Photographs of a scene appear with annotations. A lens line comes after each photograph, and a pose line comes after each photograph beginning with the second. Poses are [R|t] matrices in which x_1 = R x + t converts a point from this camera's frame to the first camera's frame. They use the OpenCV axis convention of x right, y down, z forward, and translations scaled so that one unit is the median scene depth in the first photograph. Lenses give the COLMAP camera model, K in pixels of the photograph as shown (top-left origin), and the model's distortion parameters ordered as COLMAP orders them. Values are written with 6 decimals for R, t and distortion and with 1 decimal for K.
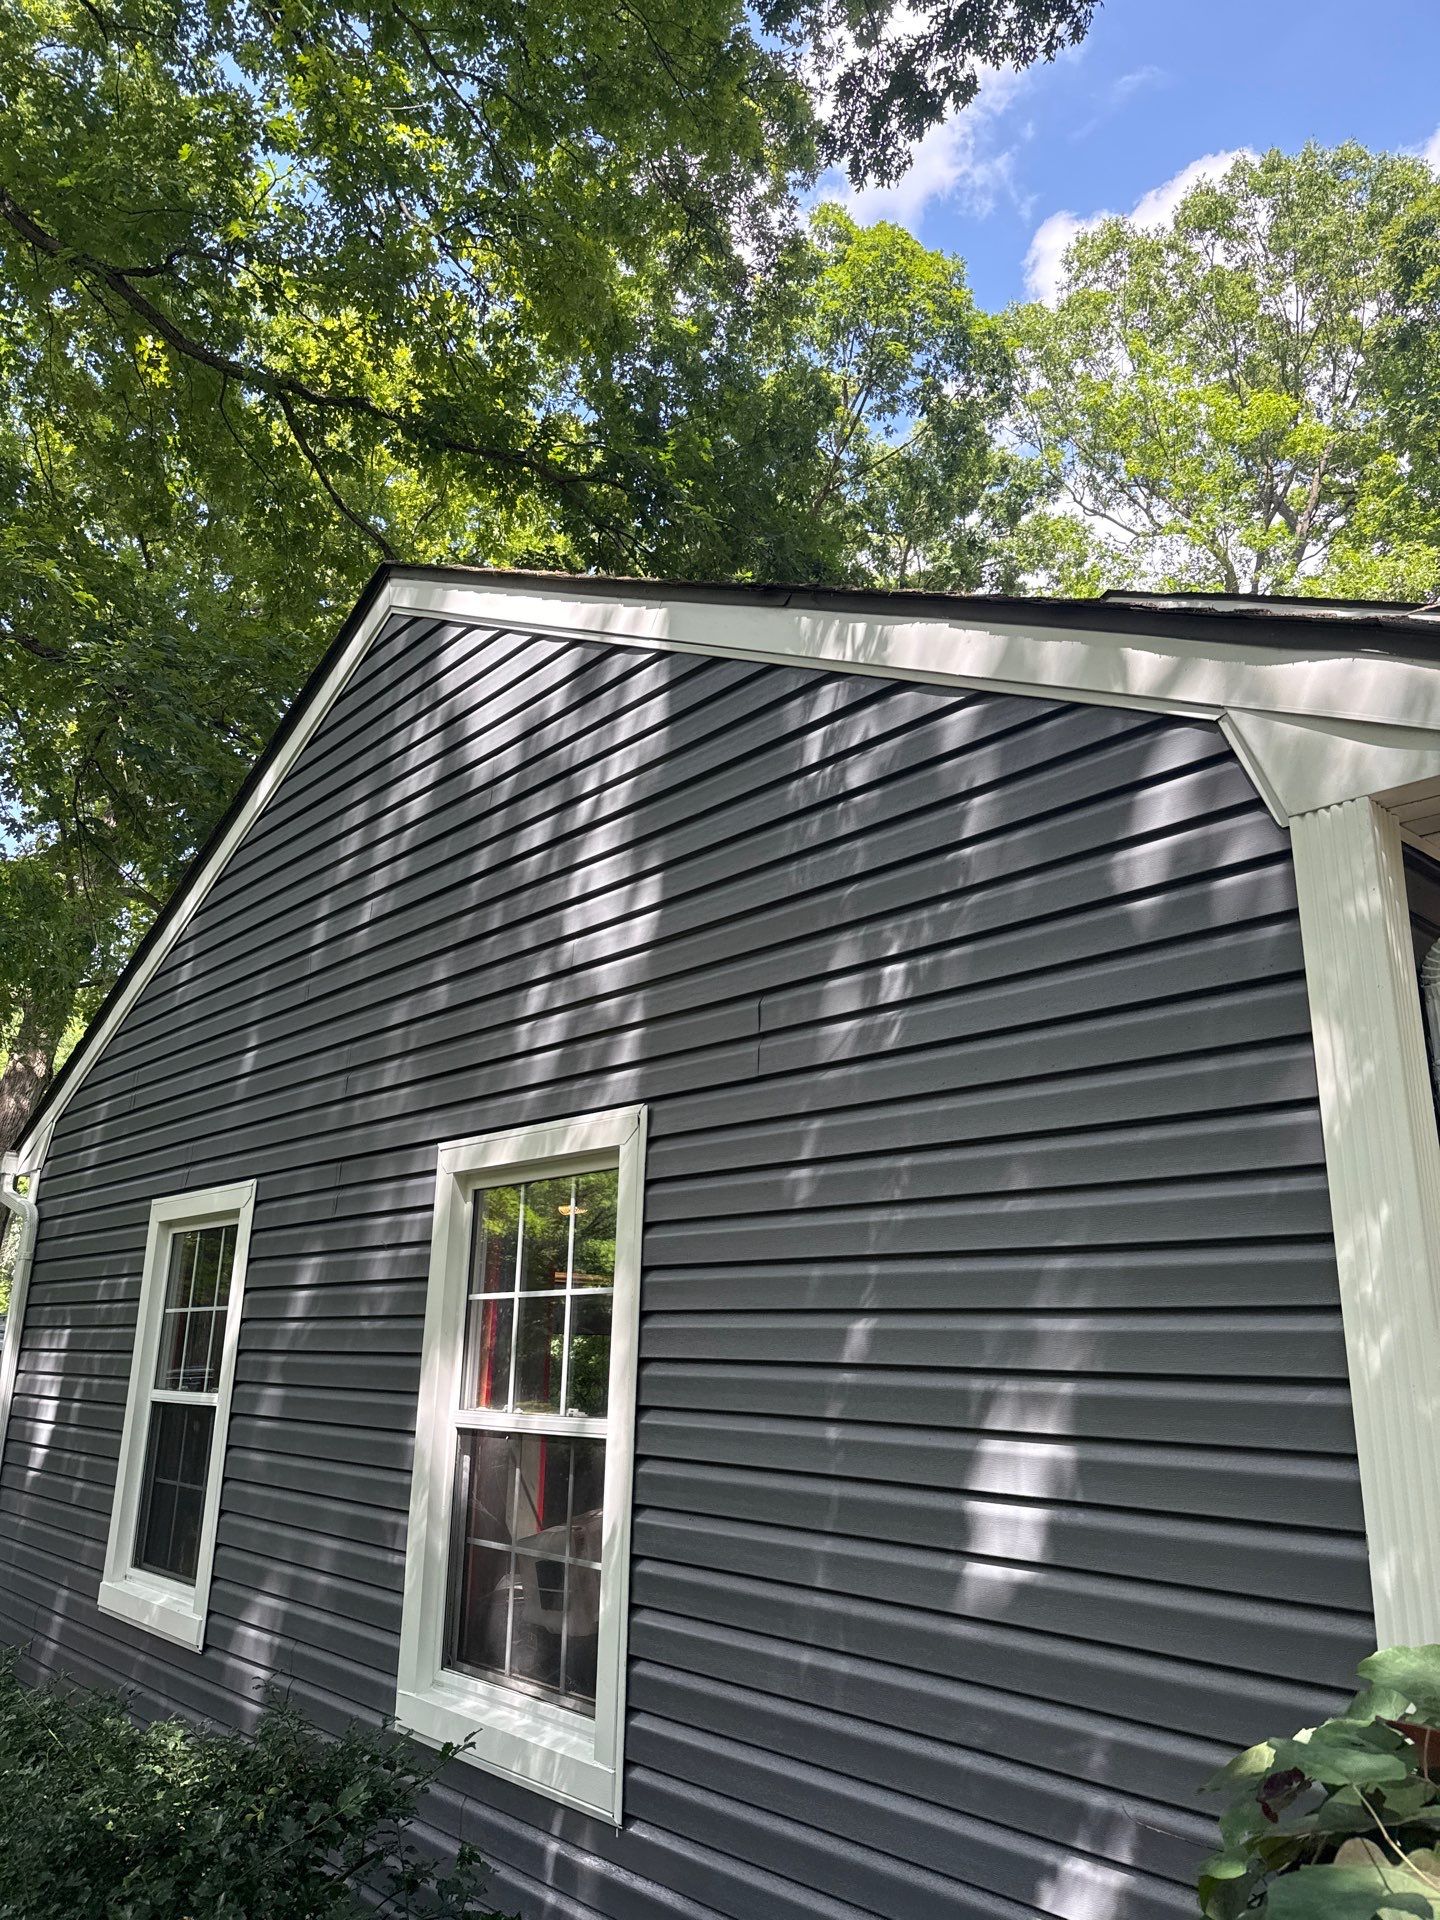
lens RADIAL K [[1327.7, 0, 720.0], [0, 1327.7, 960.0], [0, 0, 1]] dist [0.003895, -0.027048]
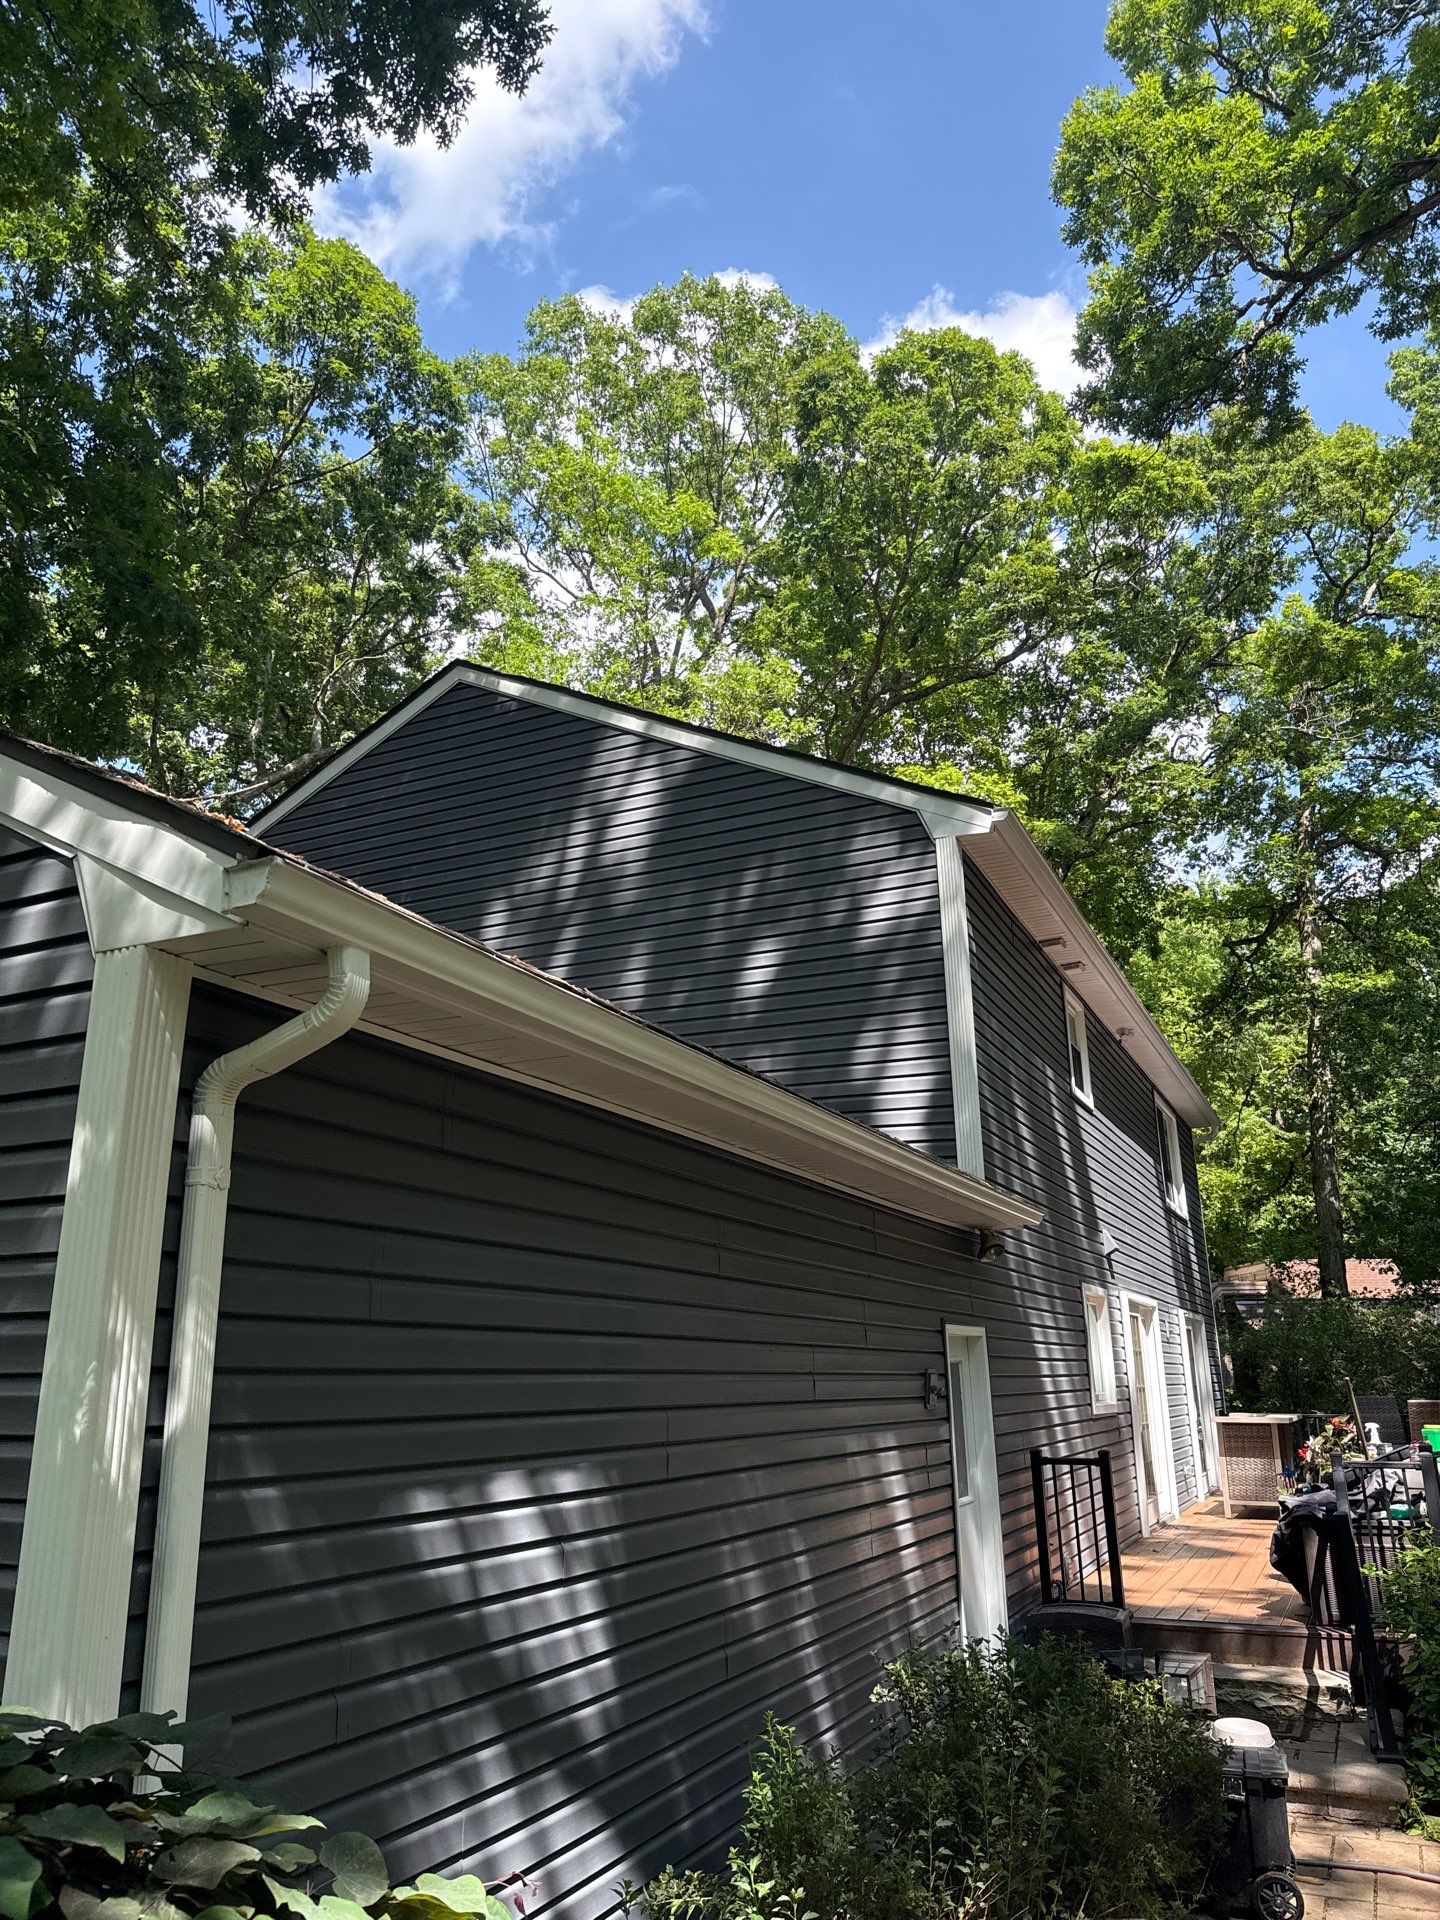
lens RADIAL K [[1349.1, 0, 719.9], [0, 1349.1, 935.0], [0, 0, 1]] dist [0.064138, -0.116028]
pose [[0.925047, 0.103793, 0.365398, 0.190591], [-0.092224, 0.994531, -0.049024, -0.044031], [-0.368488, 0.011651, 0.929560, -0.124206]]
